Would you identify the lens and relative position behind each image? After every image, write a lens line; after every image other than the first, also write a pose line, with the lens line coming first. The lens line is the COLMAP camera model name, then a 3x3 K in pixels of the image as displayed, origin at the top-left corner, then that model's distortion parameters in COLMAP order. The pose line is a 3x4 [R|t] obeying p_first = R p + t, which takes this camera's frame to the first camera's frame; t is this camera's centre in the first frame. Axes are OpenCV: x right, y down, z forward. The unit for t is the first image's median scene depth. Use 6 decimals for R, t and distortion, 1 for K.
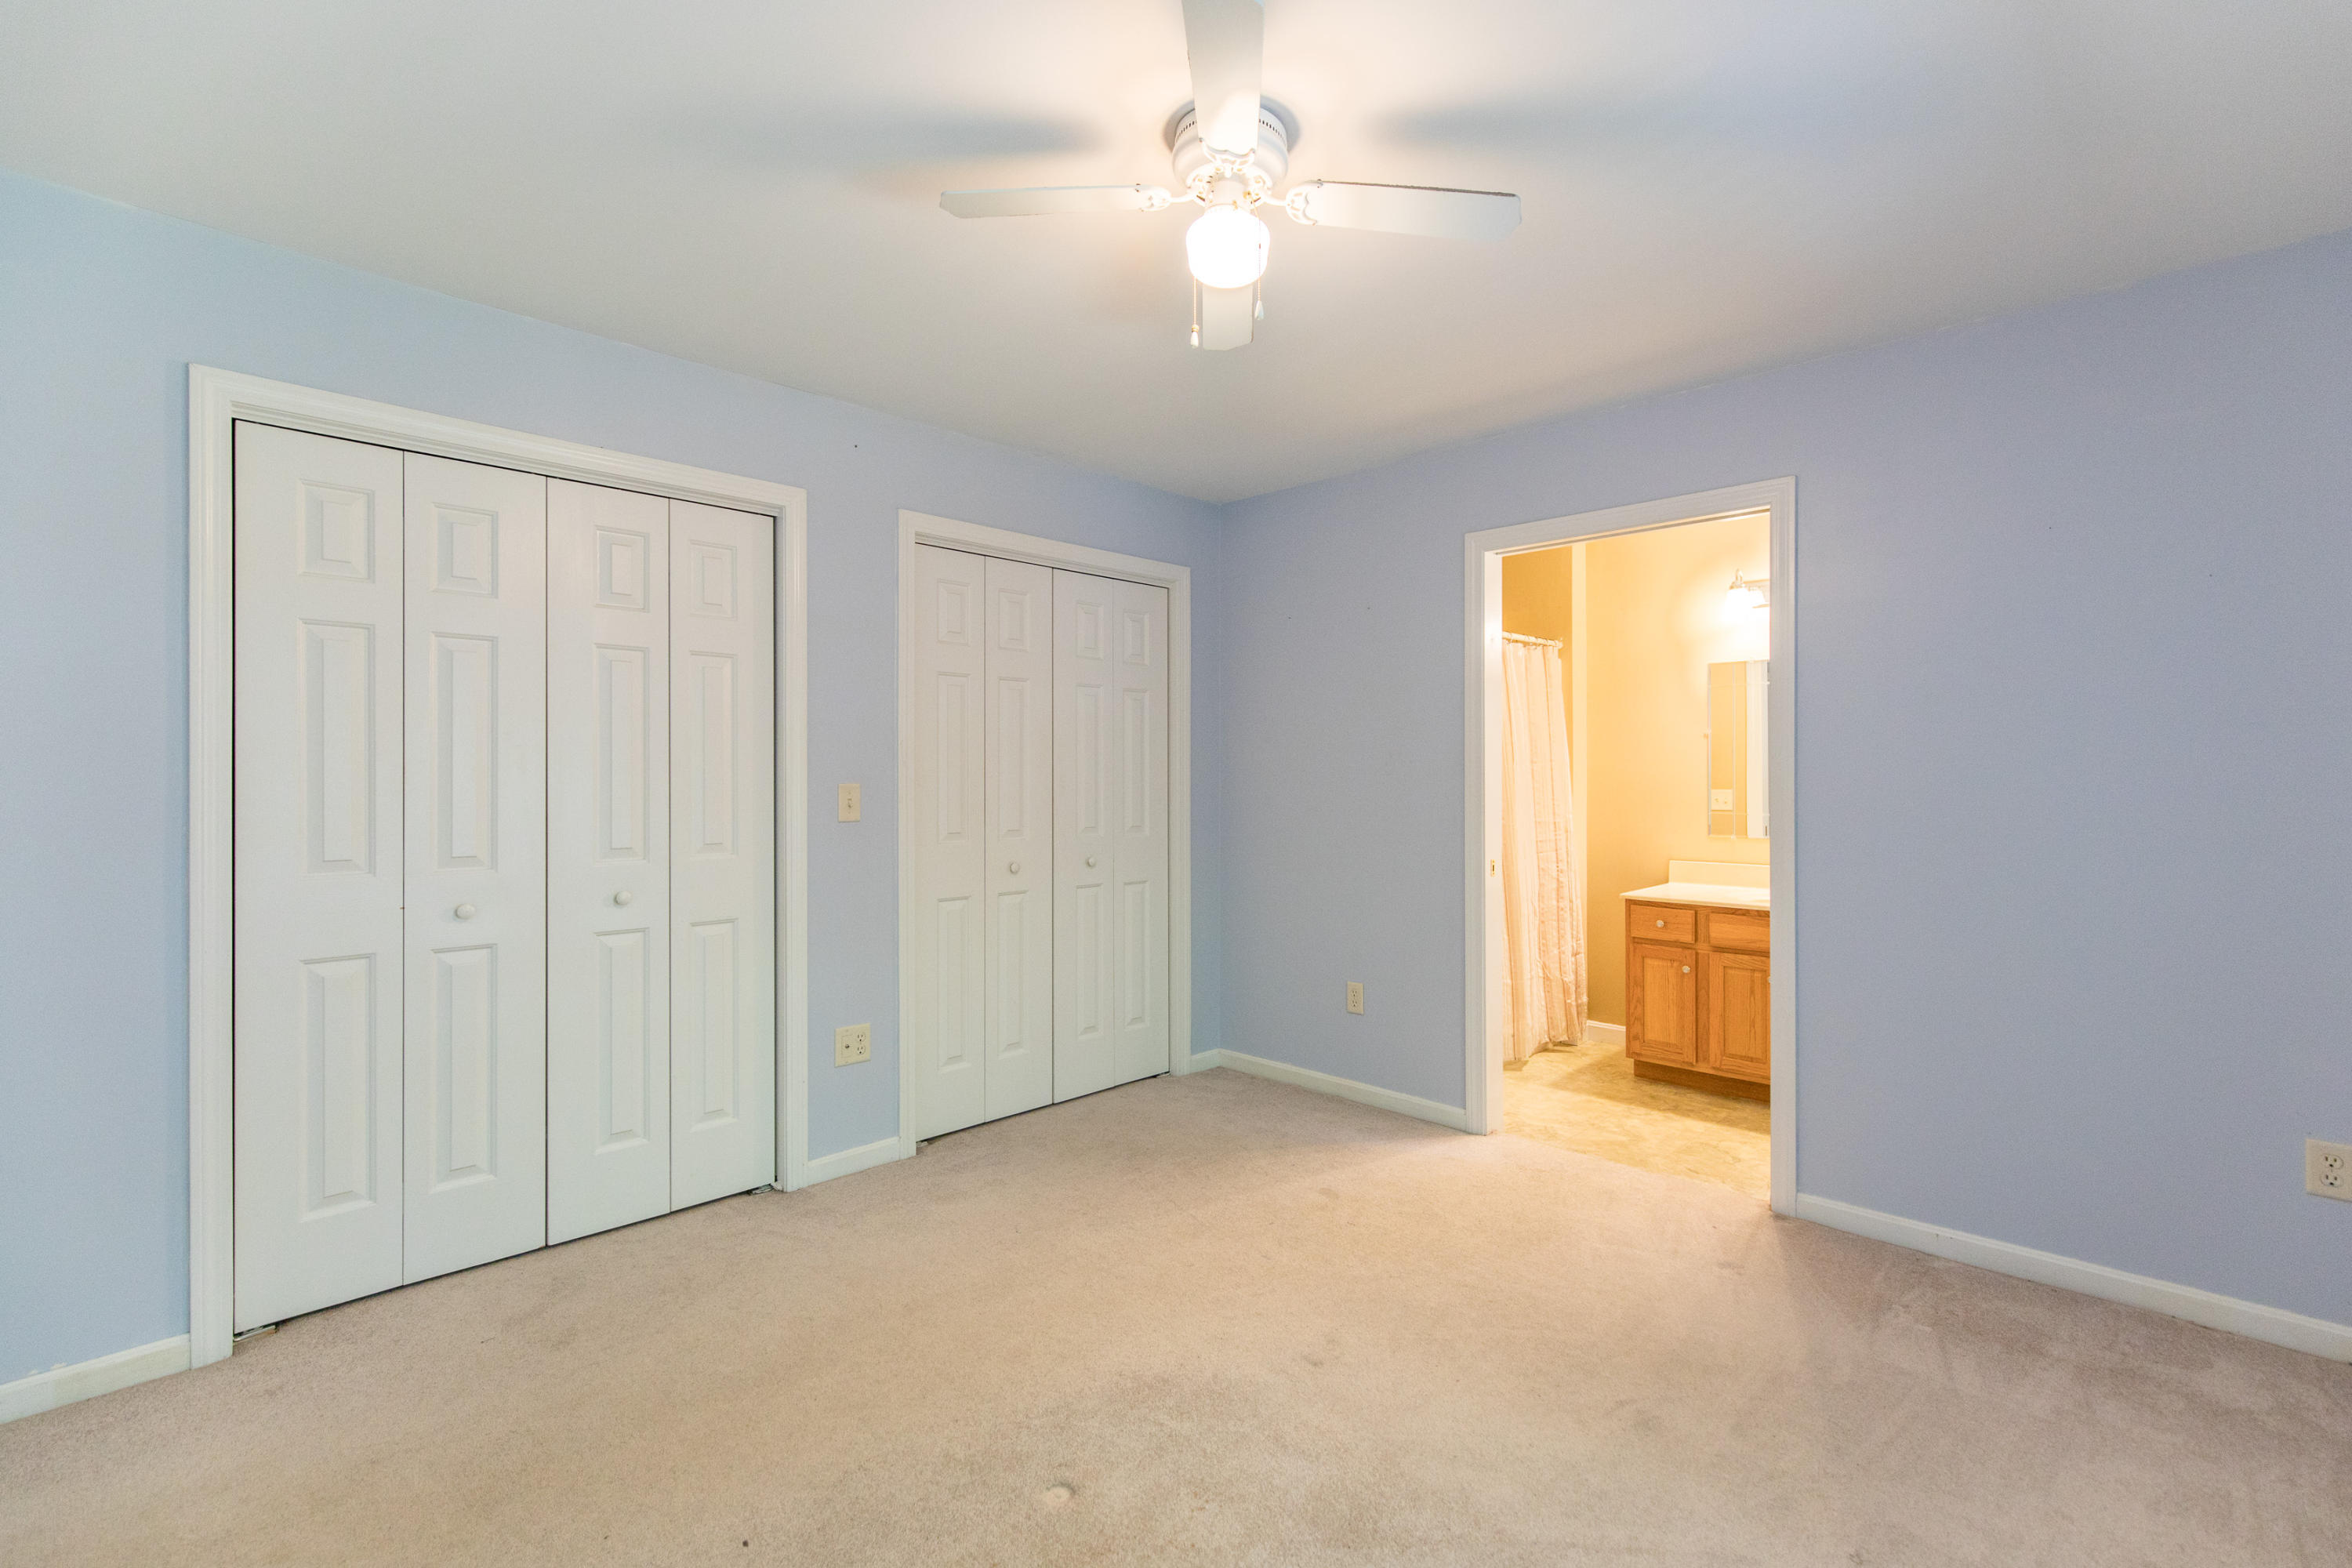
lens RADIAL K [[1043.5, 0, 1179.0], [0, 1043.5, 774.6], [0, 0, 1]] dist [0.003627, -0.000723]
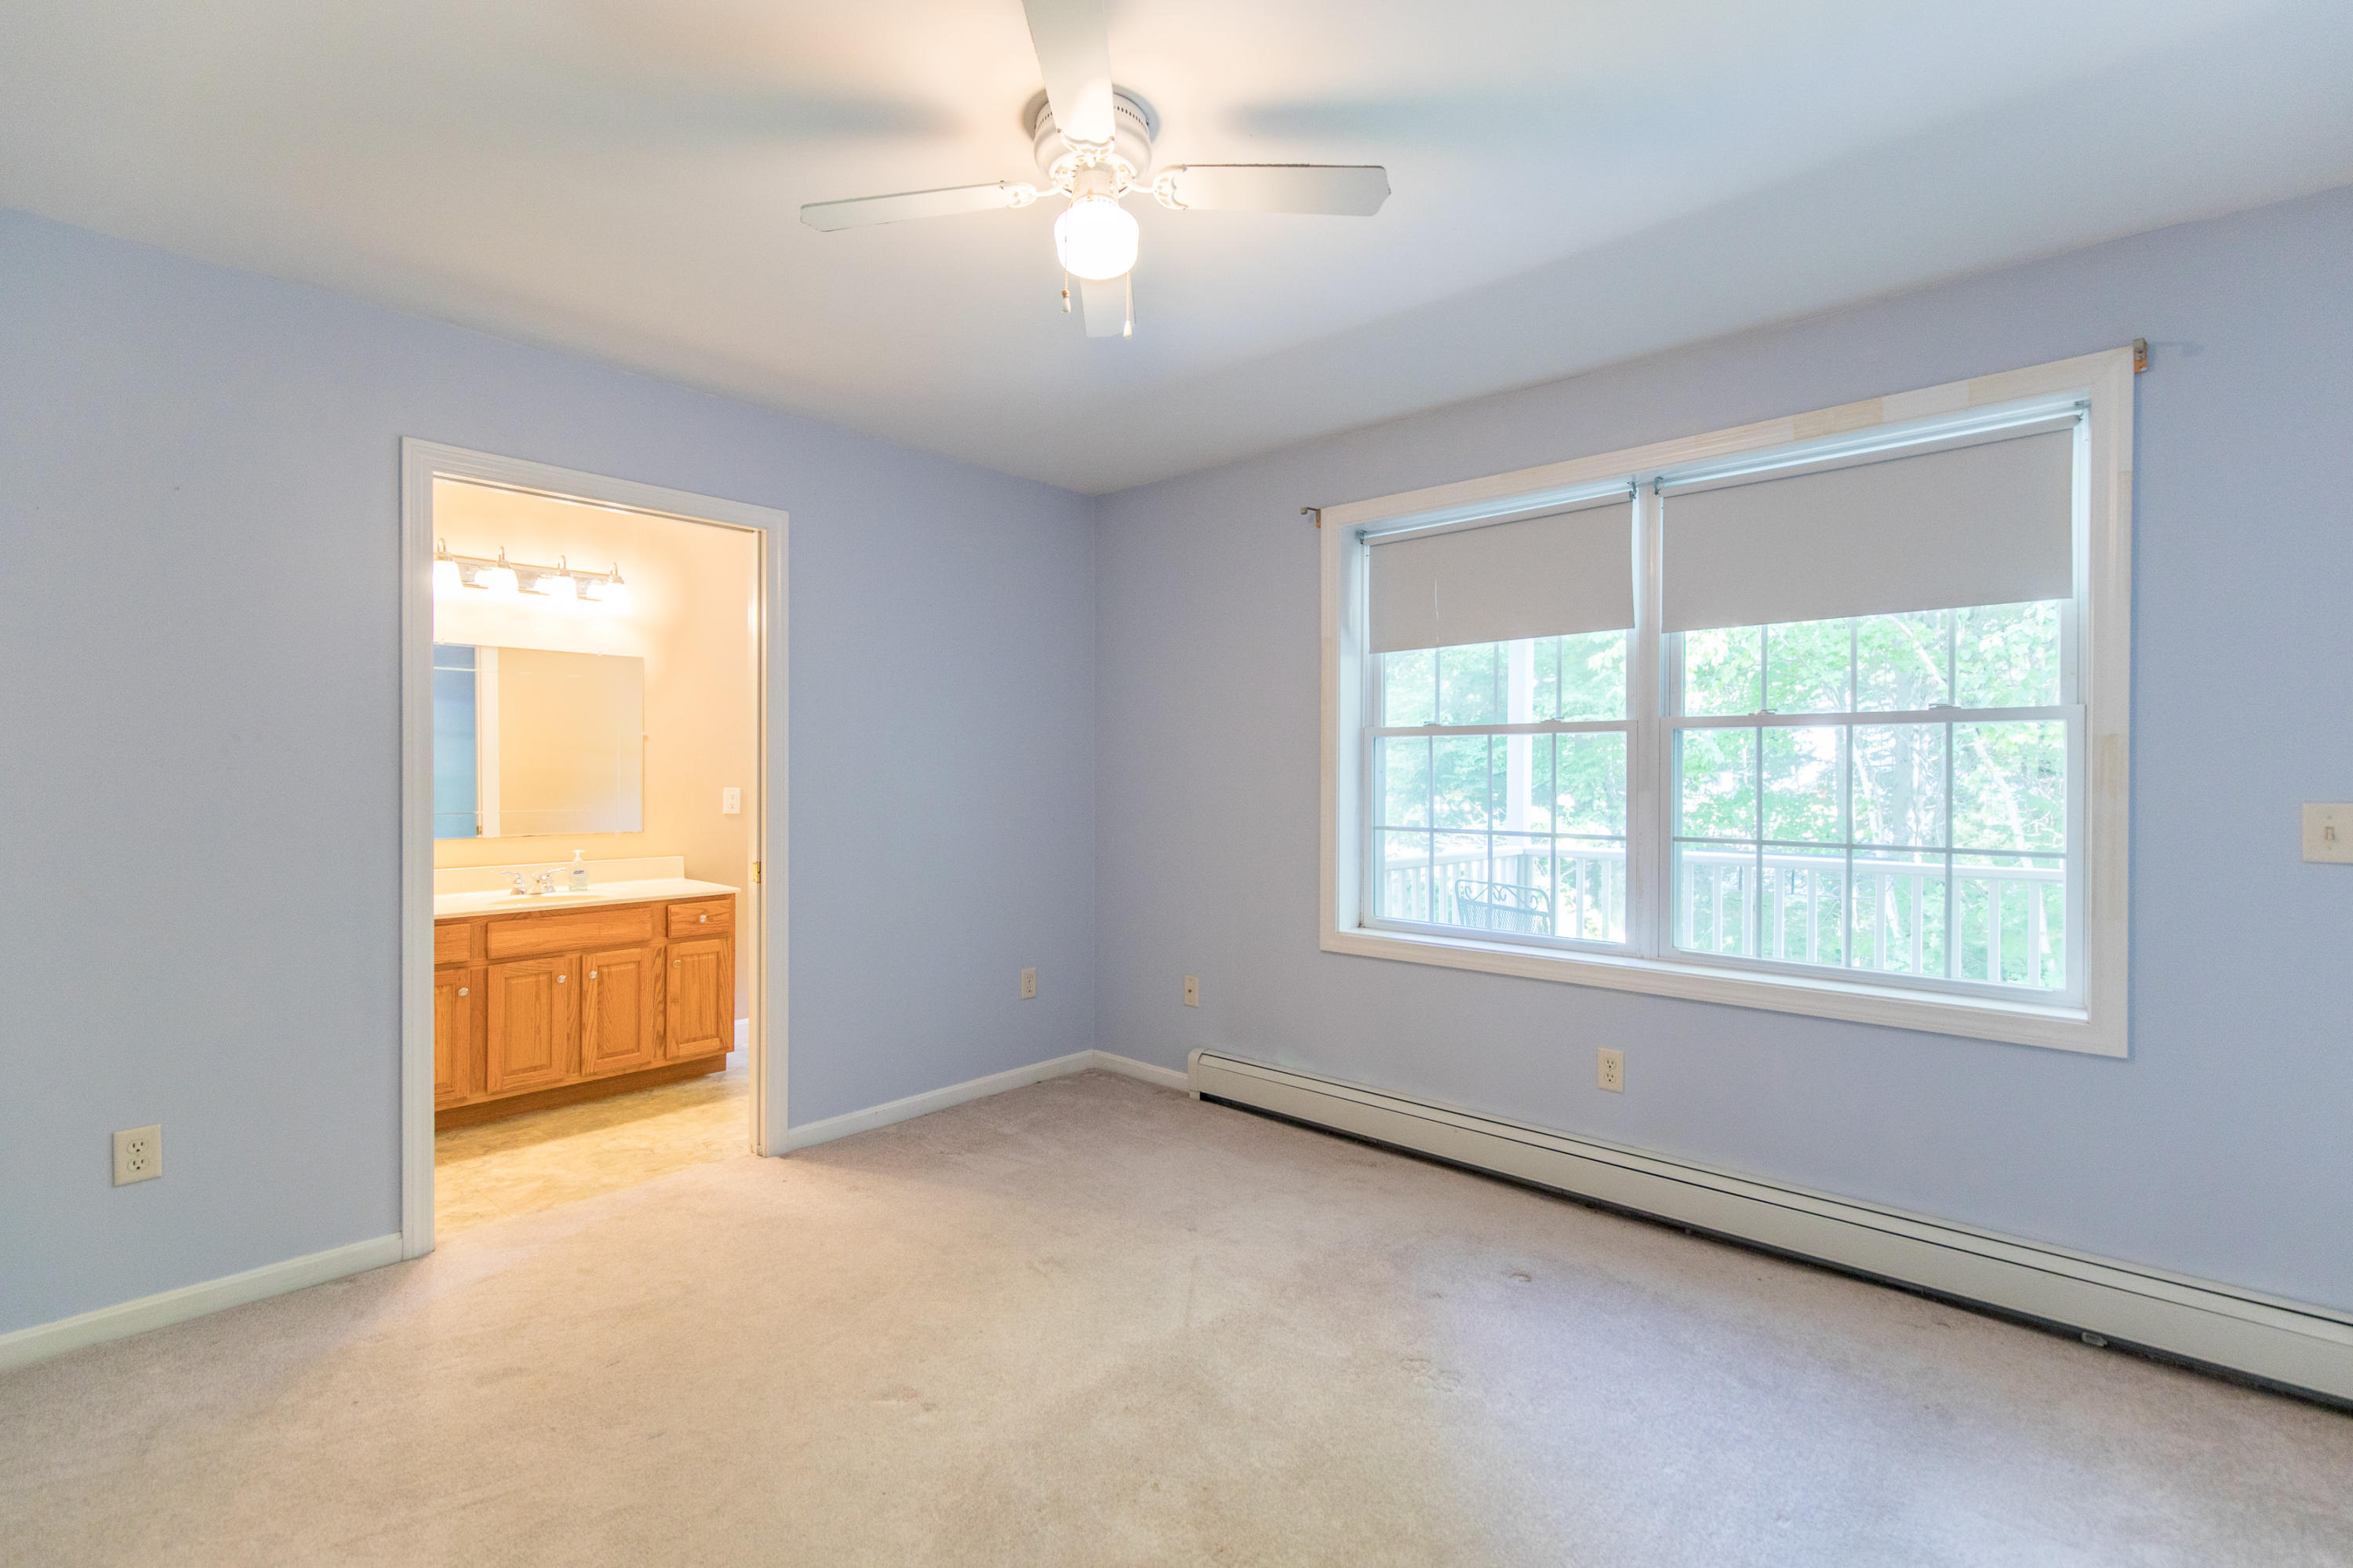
lens RADIAL K [[1119.7, 0, 1120.6], [0, 1119.7, 769.1], [0, 0, 1]] dist [0.004843, 0.000291]
pose [[-0.040077, 0.008735, 0.999158, -0.528047], [-0.001264, 0.999961, -0.008793, 0.008519], [-0.999196, -0.001616, -0.040064, 0.540977]]
